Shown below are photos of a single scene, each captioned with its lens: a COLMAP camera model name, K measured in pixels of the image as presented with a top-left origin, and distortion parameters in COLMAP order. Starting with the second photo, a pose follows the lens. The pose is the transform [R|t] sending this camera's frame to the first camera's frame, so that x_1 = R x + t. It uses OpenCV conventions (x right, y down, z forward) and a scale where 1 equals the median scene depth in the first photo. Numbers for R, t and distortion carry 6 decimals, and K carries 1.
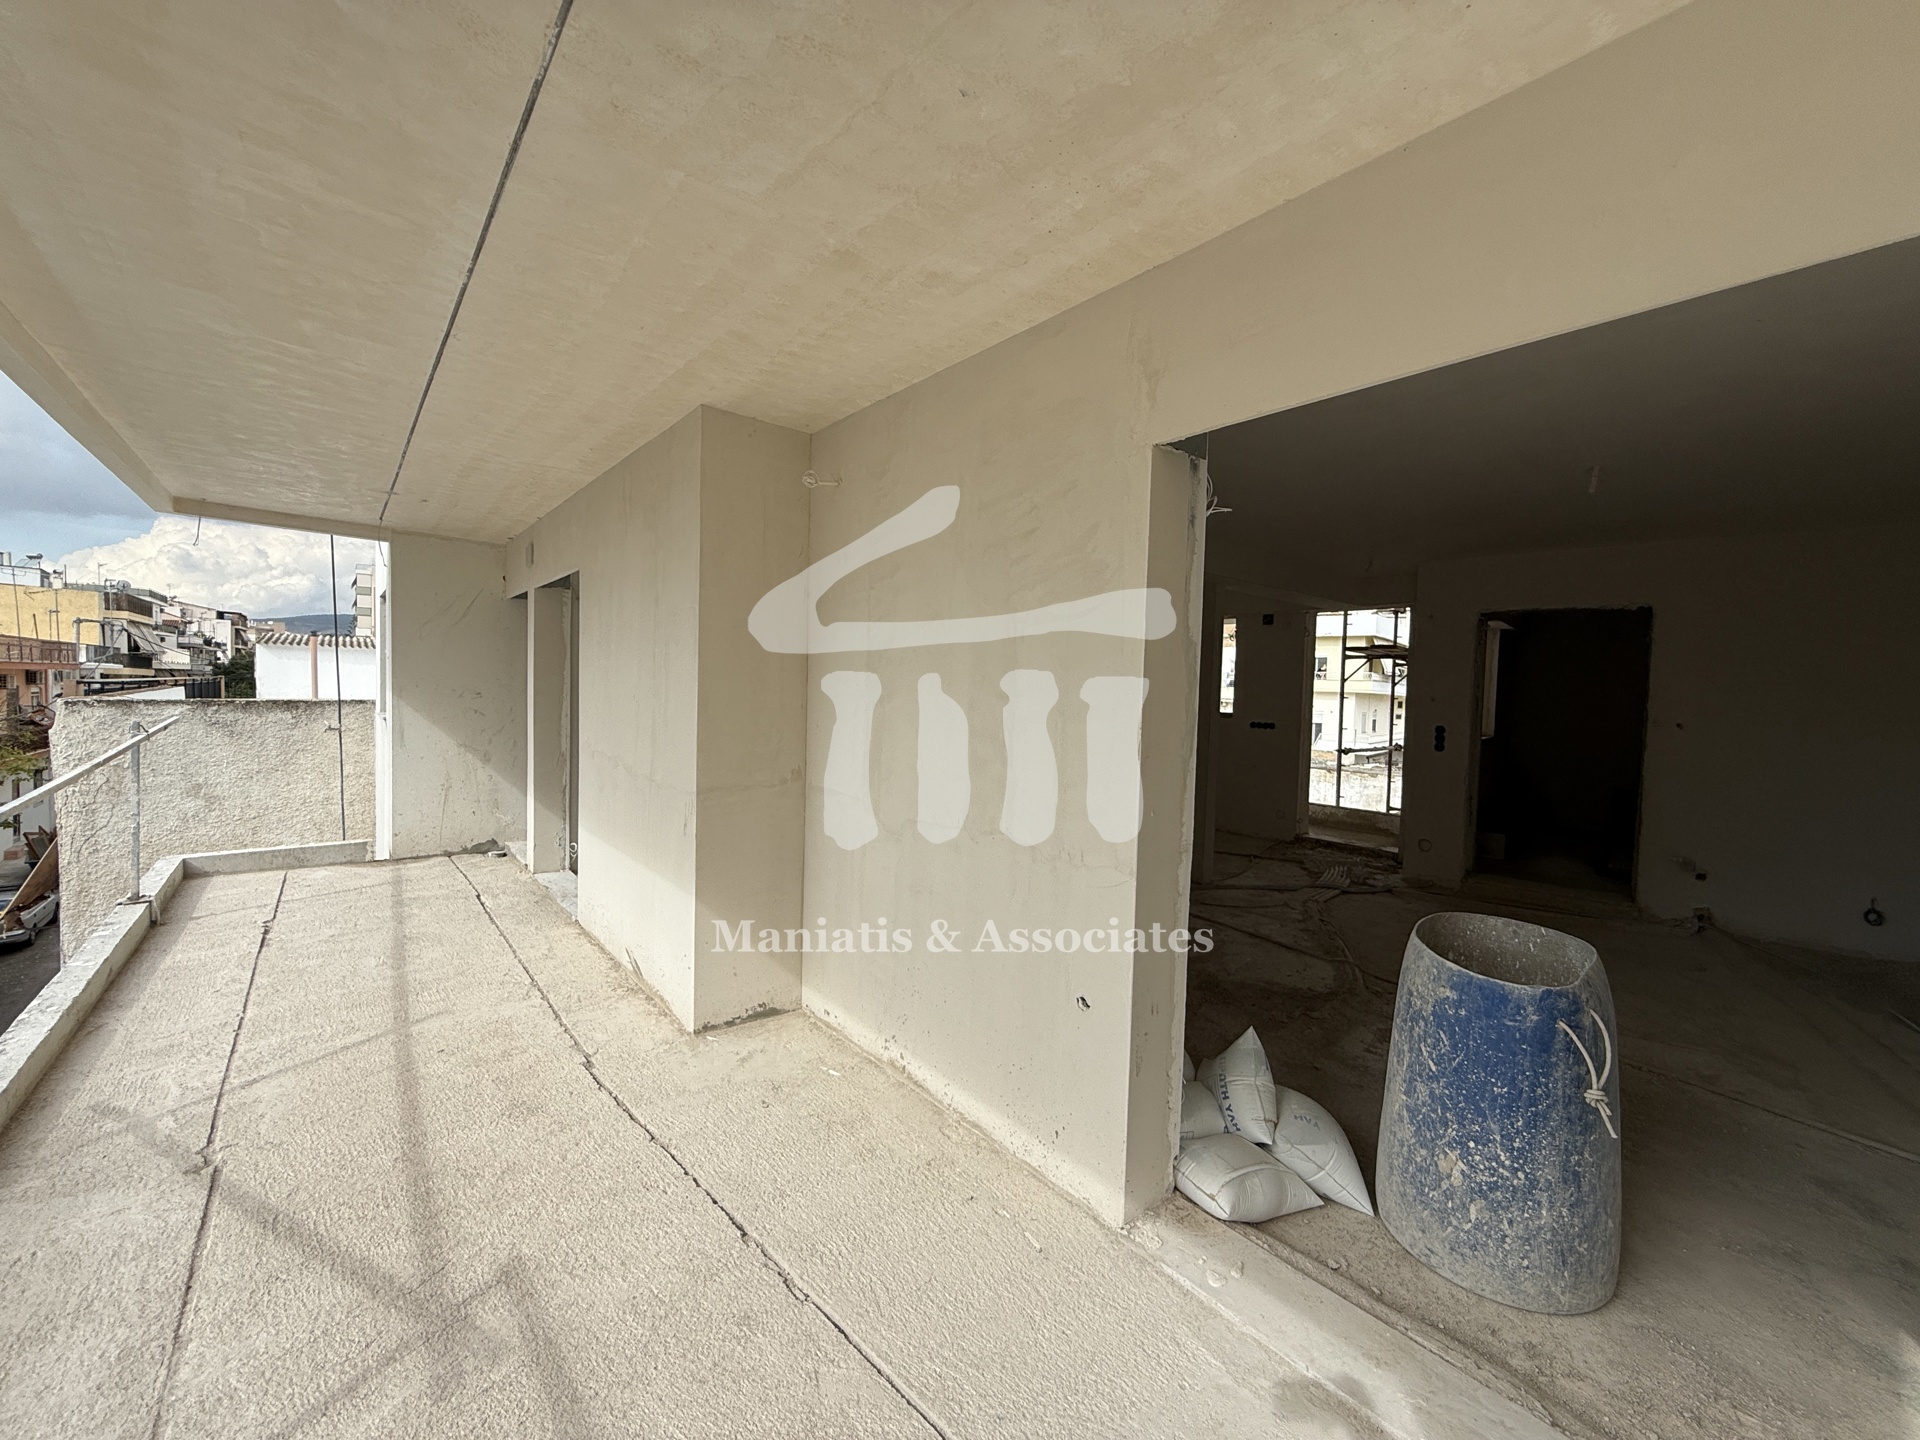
lens RADIAL K [[762.6, 0, 960.6], [0, 762.6, 714.9], [0, 0, 1]] dist [-0.001270, 0.000327]
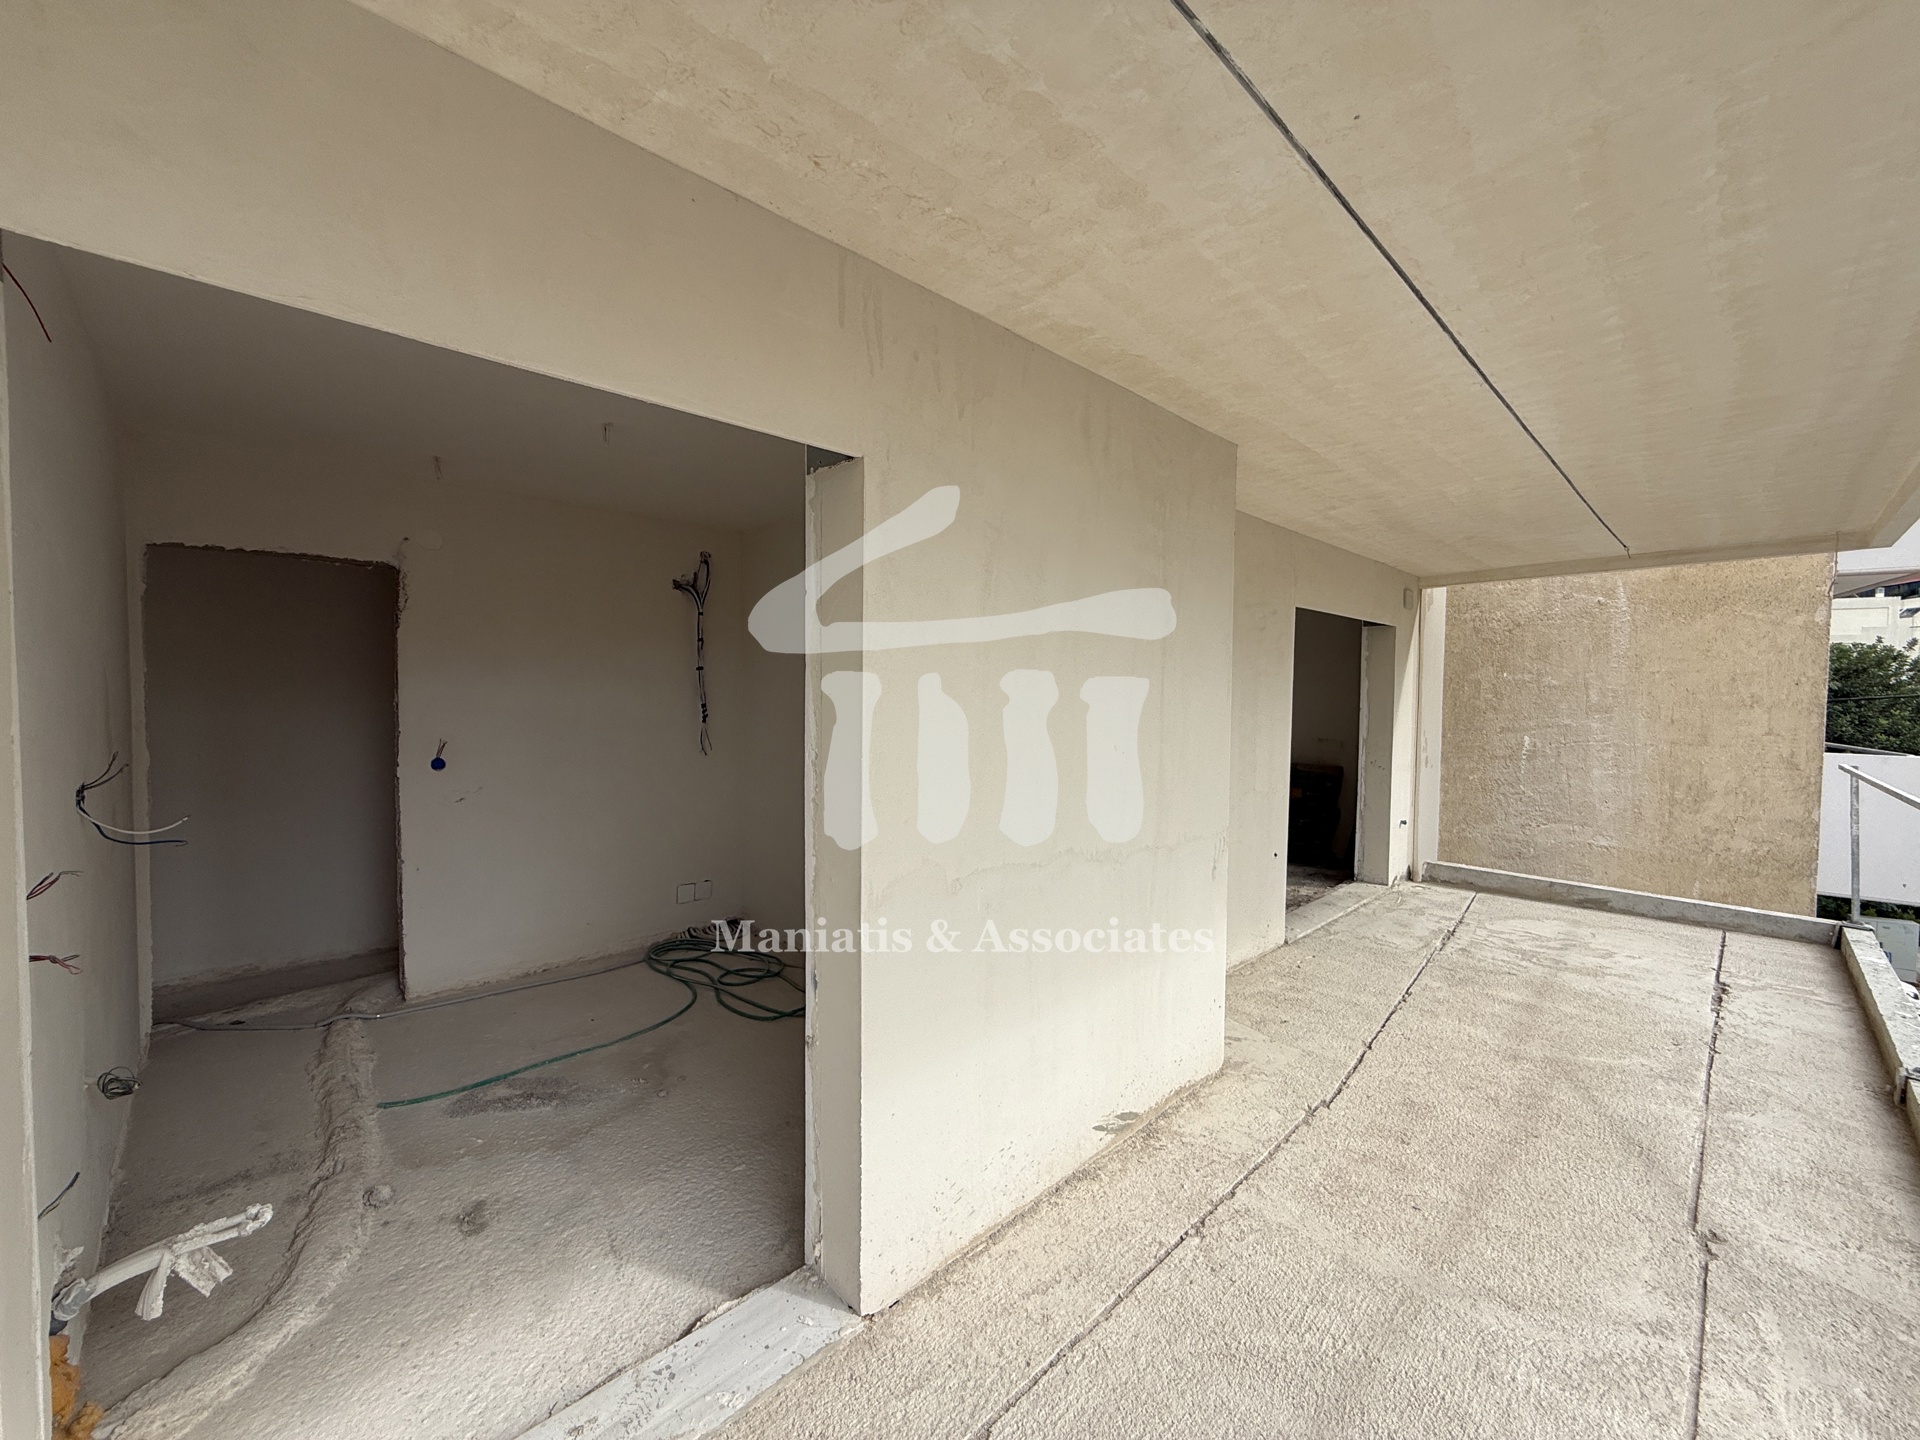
lens RADIAL K [[762.6, 0, 963.8], [0, 762.6, 724.3], [0, 0, 1]] dist [-0.001270, 0.000327]
pose [[-0.079978, -0.057611, 0.995130, -1.800890], [0.033701, 0.997601, 0.060462, -0.143554], [-0.996227, 0.038373, -0.077845, 1.945689]]
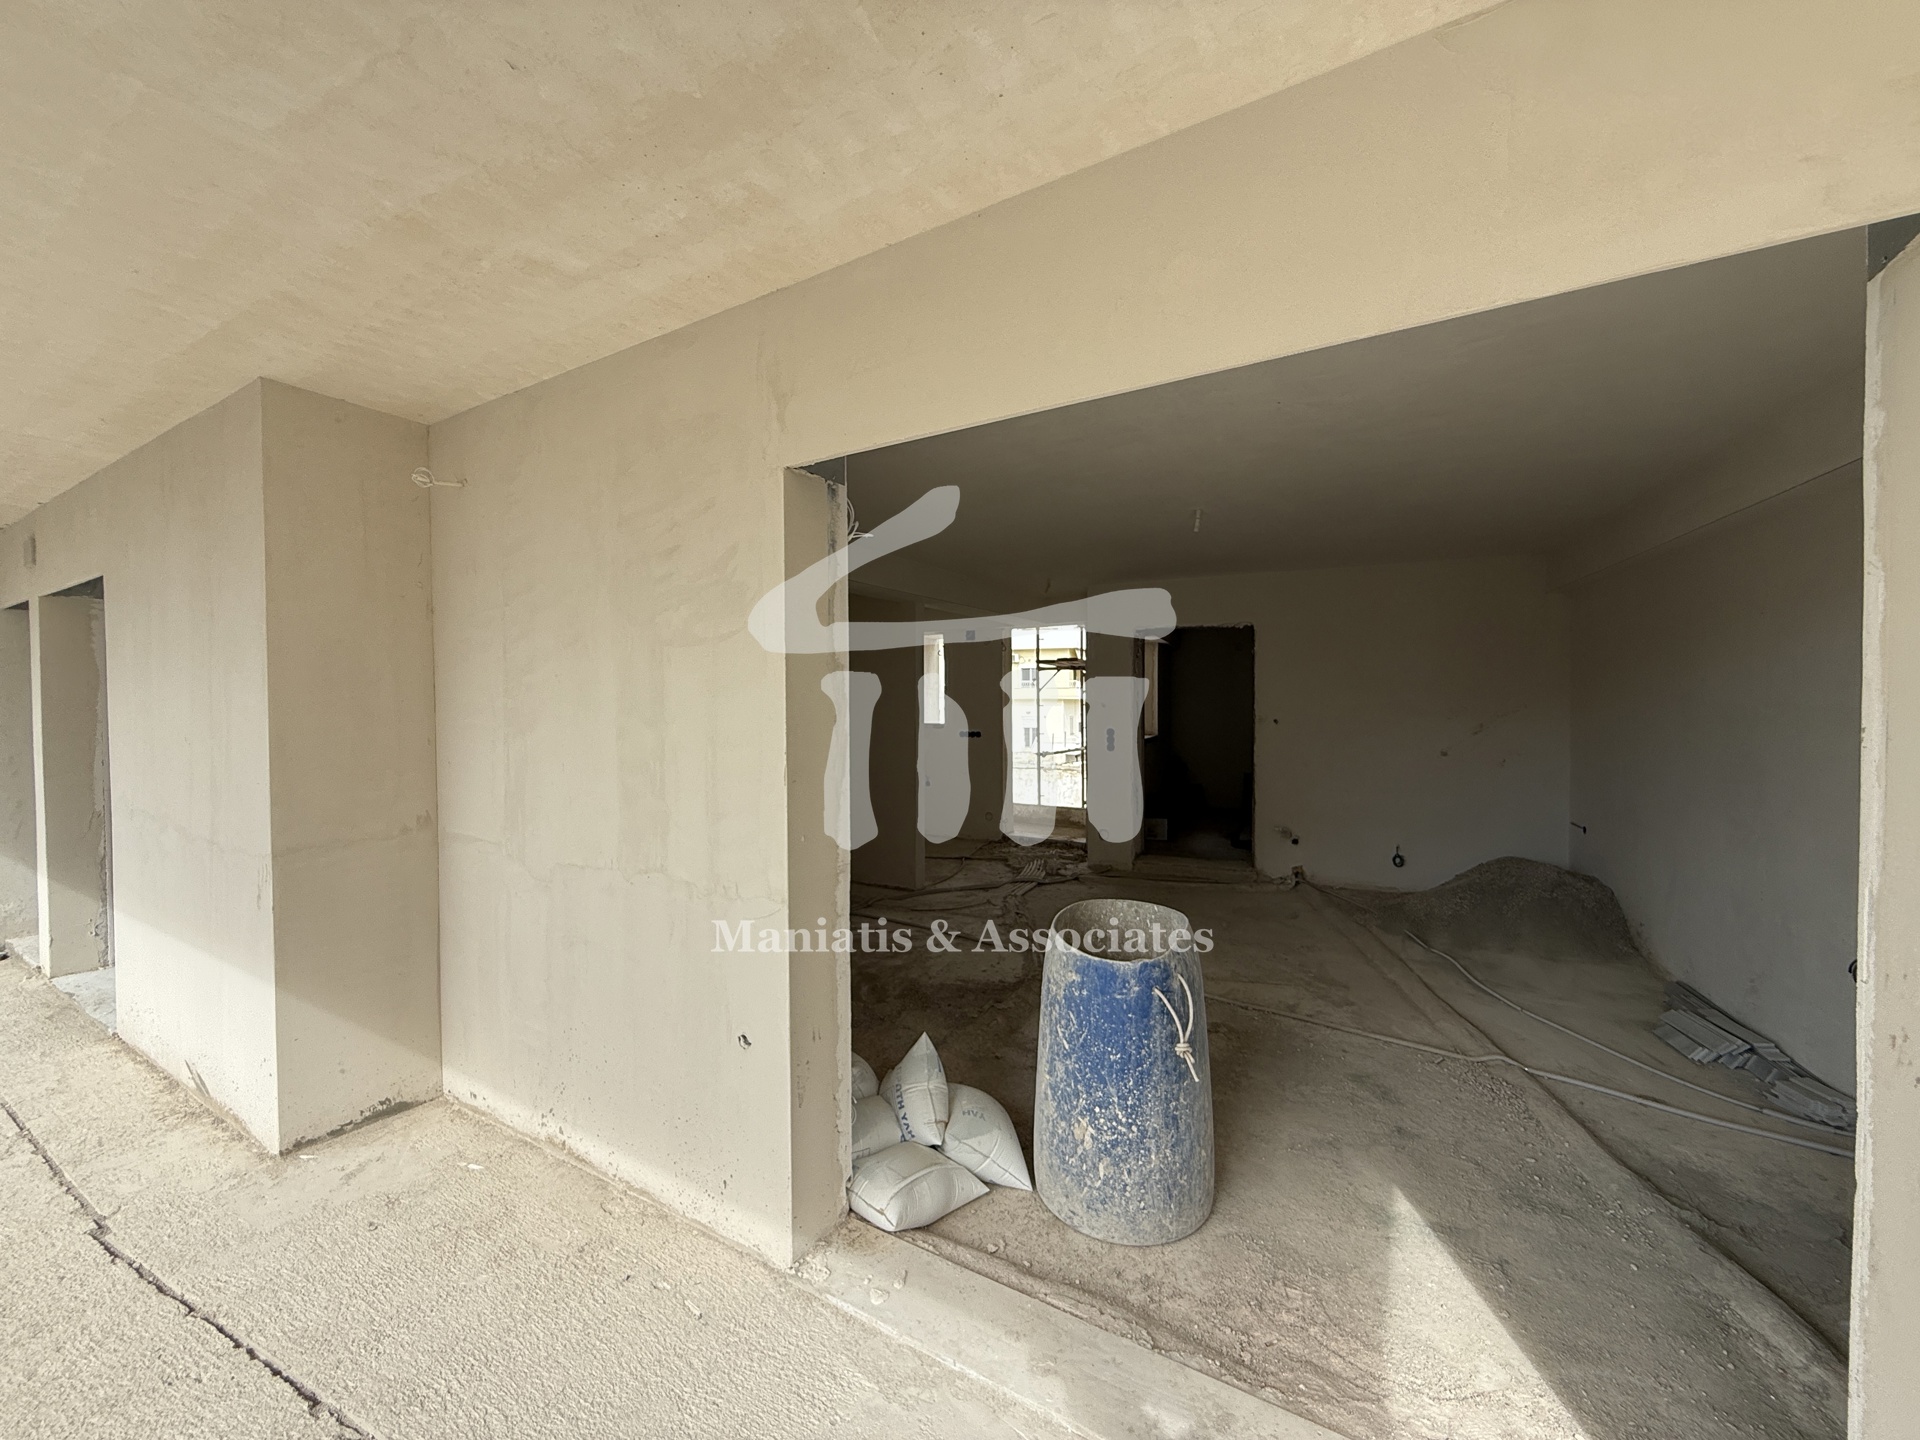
lens RADIAL K [[762.6, 0, 955.9], [0, 762.6, 714.7], [0, 0, 1]] dist [-0.001270, 0.000327]
pose [[0.943625, -0.035773, 0.329078, 0.101484], [0.041717, 0.999069, -0.011017, -0.009849], [-0.328378, 0.024124, 0.944238, -0.002491]]
